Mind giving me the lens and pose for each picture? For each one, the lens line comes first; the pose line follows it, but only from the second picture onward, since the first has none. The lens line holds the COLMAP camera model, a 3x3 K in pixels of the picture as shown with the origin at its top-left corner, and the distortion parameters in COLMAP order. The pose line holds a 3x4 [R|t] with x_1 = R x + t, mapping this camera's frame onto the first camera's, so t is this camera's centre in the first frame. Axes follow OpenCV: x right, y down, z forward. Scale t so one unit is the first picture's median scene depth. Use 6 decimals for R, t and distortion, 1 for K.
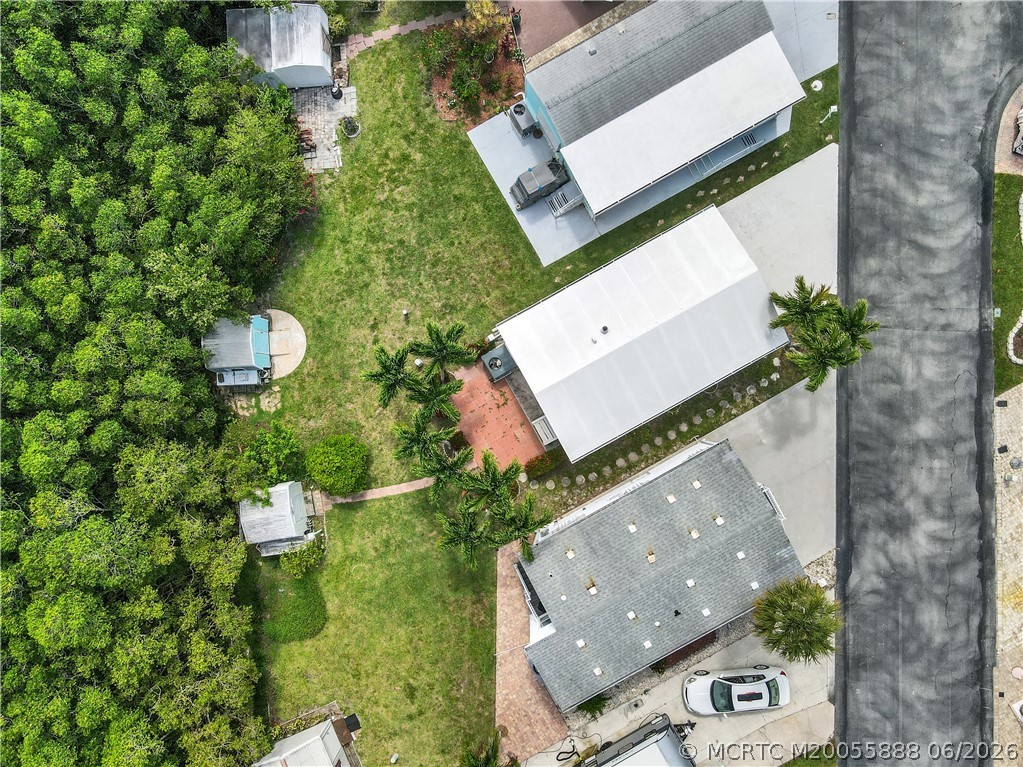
lens RADIAL K [[764.1, 0, 511.5], [0, 764.1, 383.5], [0, 0, 1]] dist [0.006323, 0.009679]
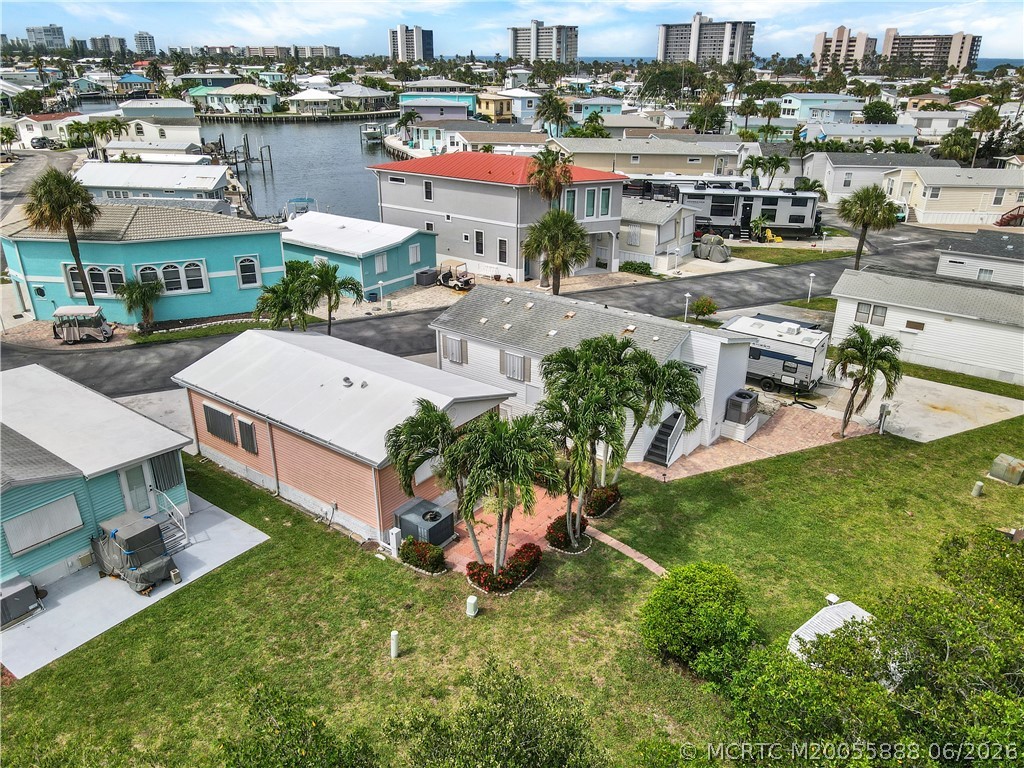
lens RADIAL K [[764.9, 0, 512.0], [0, 764.9, 384.0], [0, 0, 1]] dist [0.006323, 0.009679]
pose [[-0.405696, -0.341878, 0.847662, -0.567128], [0.913967, -0.142962, 0.379771, -0.196106], [-0.008652, 0.928807, 0.370464, 0.630631]]
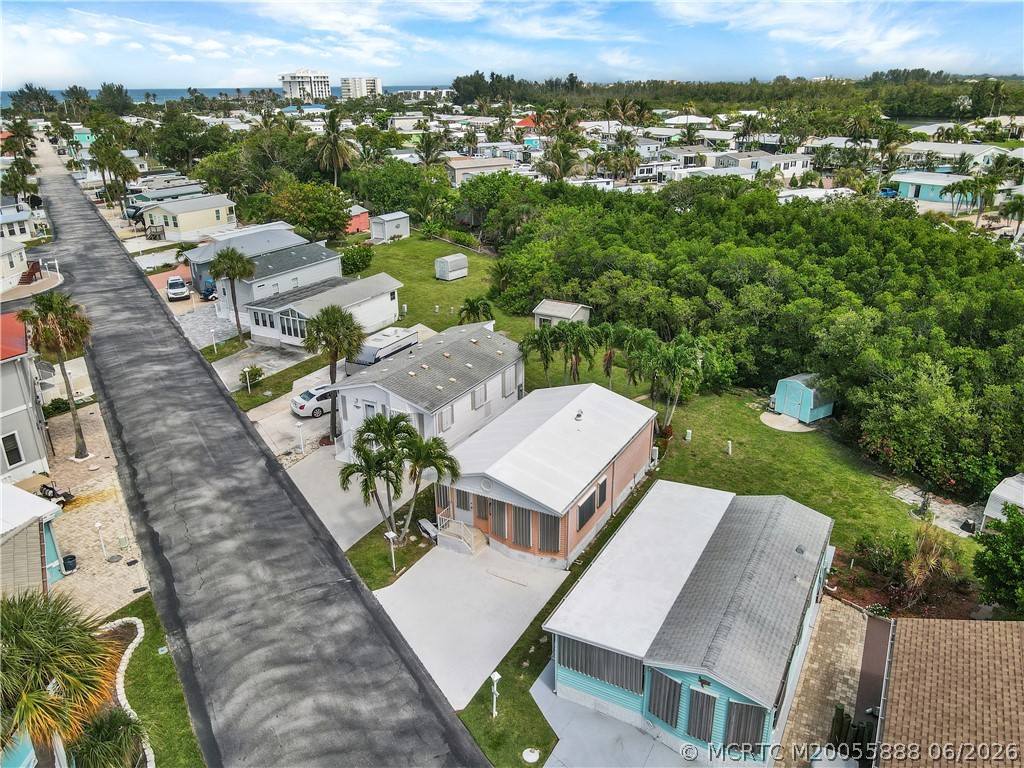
lens RADIAL K [[764.9, 0, 512.0], [0, 764.9, 384.0], [0, 0, 1]] dist [0.006323, 0.009679]
pose [[-0.849038, 0.222322, -0.479278, 0.641706], [-0.526993, -0.291815, 0.798200, -0.787509], [0.037596, 0.930278, 0.364924, 0.496172]]
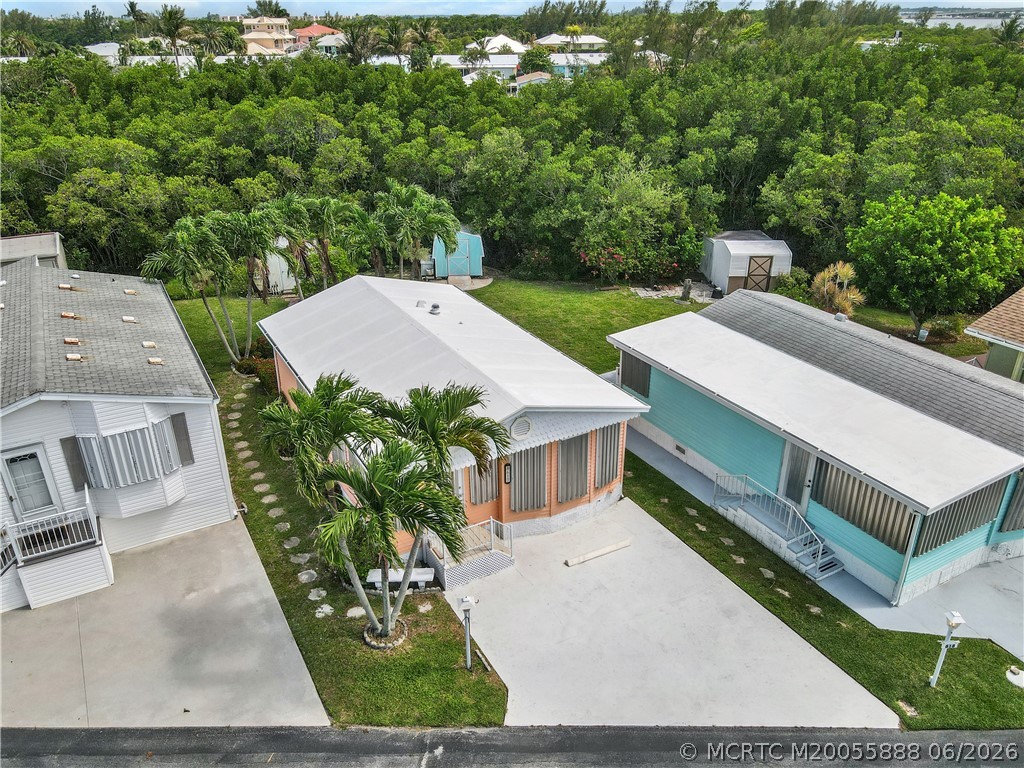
lens RADIAL K [[764.9, 0, 512.0], [0, 764.9, 384.0], [0, 0, 1]] dist [0.006323, 0.009679]
pose [[0.005726, 0.450435, -0.892791, 0.690224], [-0.999724, 0.022922, 0.005153, -0.126028], [0.022786, 0.892515, 0.450442, 0.672788]]
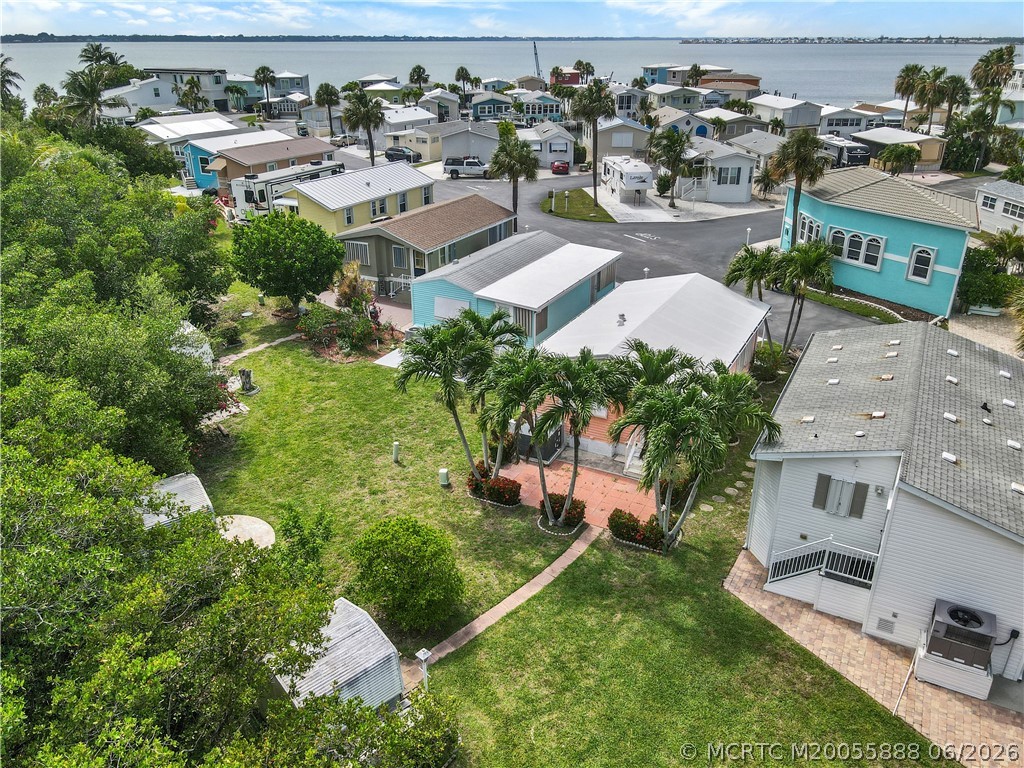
lens RADIAL K [[764.9, 0, 512.0], [0, 764.9, 384.0], [0, 0, 1]] dist [0.006323, 0.009679]
pose [[0.837920, -0.205000, 0.505831, -0.407661], [0.545197, 0.357664, -0.758180, 0.509158], [-0.025491, 0.911072, 0.411459, 0.632518]]
